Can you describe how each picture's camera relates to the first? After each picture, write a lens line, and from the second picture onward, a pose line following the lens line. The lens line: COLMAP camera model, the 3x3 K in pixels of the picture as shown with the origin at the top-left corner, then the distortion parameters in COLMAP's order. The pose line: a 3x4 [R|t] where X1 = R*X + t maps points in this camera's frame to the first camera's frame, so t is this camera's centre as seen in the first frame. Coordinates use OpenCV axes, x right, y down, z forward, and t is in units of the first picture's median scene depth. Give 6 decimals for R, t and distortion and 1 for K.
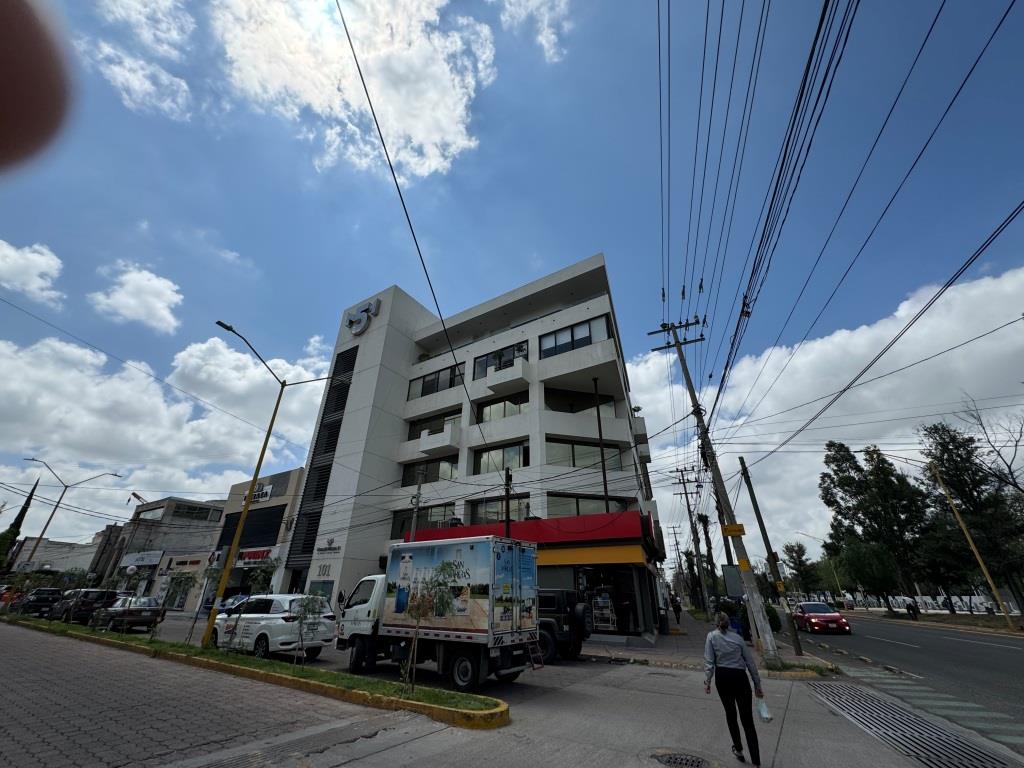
lens RADIAL K [[408.0, 0, 511.1], [0, 408.0, 382.9], [0, 0, 1]] dist [-0.002187, 0.000181]
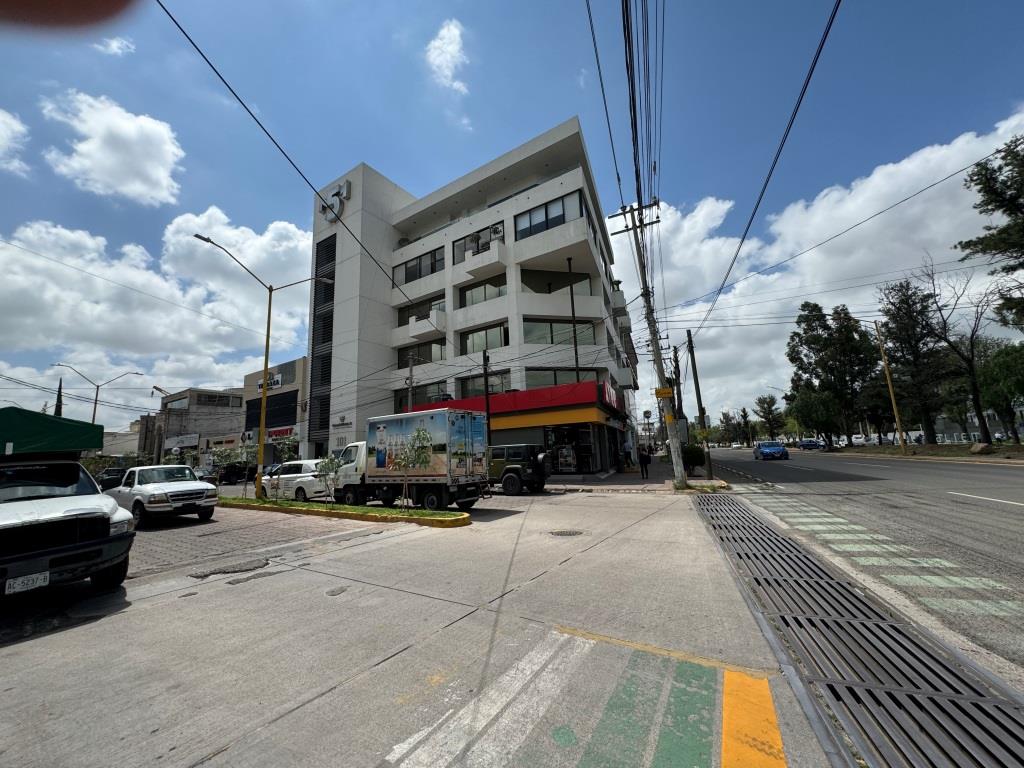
lens RADIAL K [[408.0, 0, 511.1], [0, 408.0, 382.9], [0, 0, 1]] dist [-0.002187, 0.000181]
pose [[0.998399, -0.056201, -0.006380, 0.043579], [0.055475, 0.950951, 0.304328, -0.029889], [-0.011036, -0.304195, 0.952546, -0.069700]]
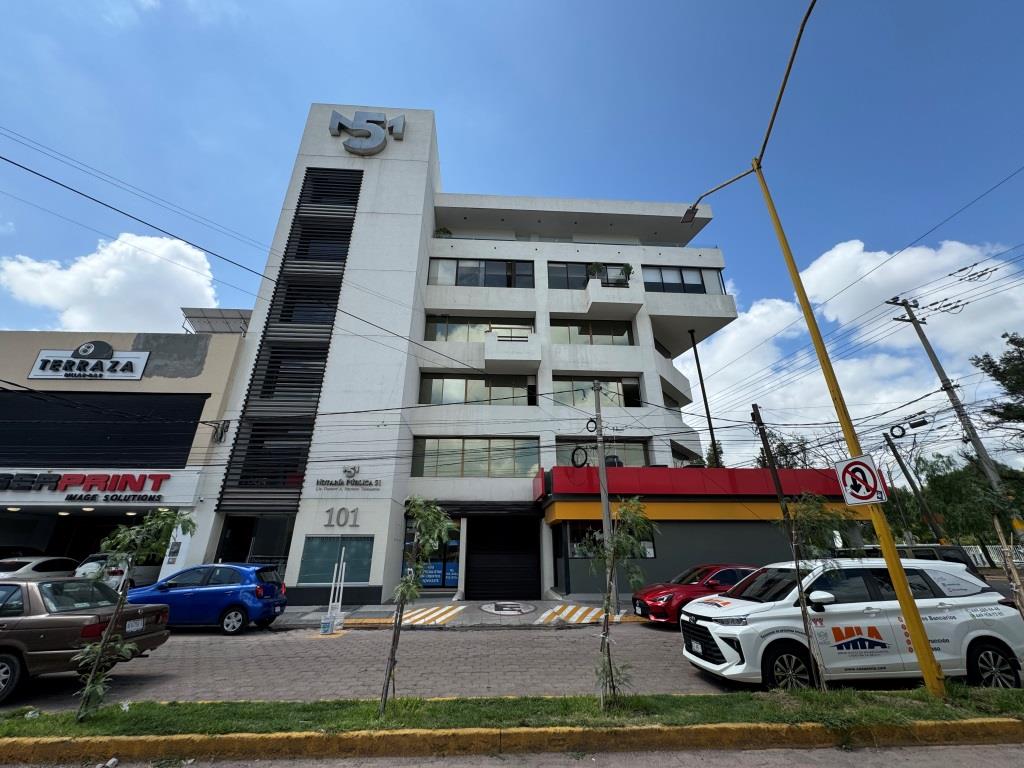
lens RADIAL K [[408.0, 0, 511.1], [0, 408.0, 382.9], [0, 0, 1]] dist [-0.002187, 0.000181]
pose [[0.807173, 0.215666, 0.549509, -0.562645], [-0.262044, 0.965036, 0.006169, 0.189327], [-0.528965, -0.148975, 0.835465, 0.379878]]
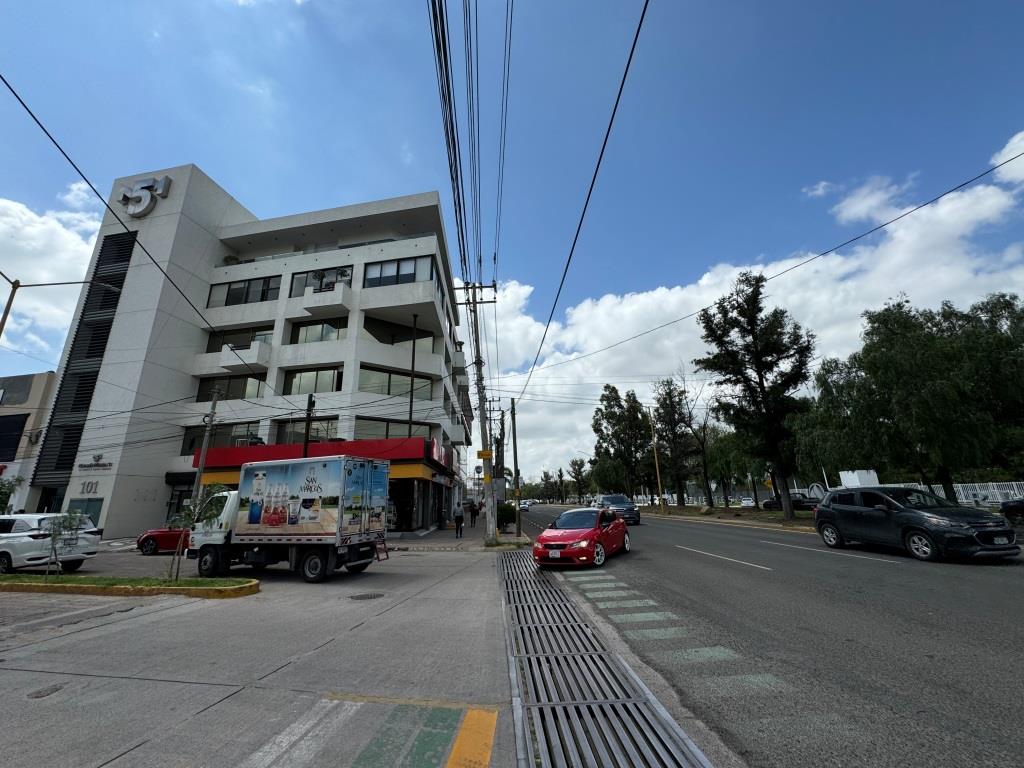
lens RADIAL K [[408.3, 0, 511.8], [0, 408.3, 382.8], [0, 0, 1]] dist [-0.001923, 0.000021]
pose [[0.926355, 0.072986, 0.369512, 0.052603], [-0.143504, 0.975442, 0.167090, -0.047130], [-0.348242, -0.207811, 0.914080, -0.093078]]
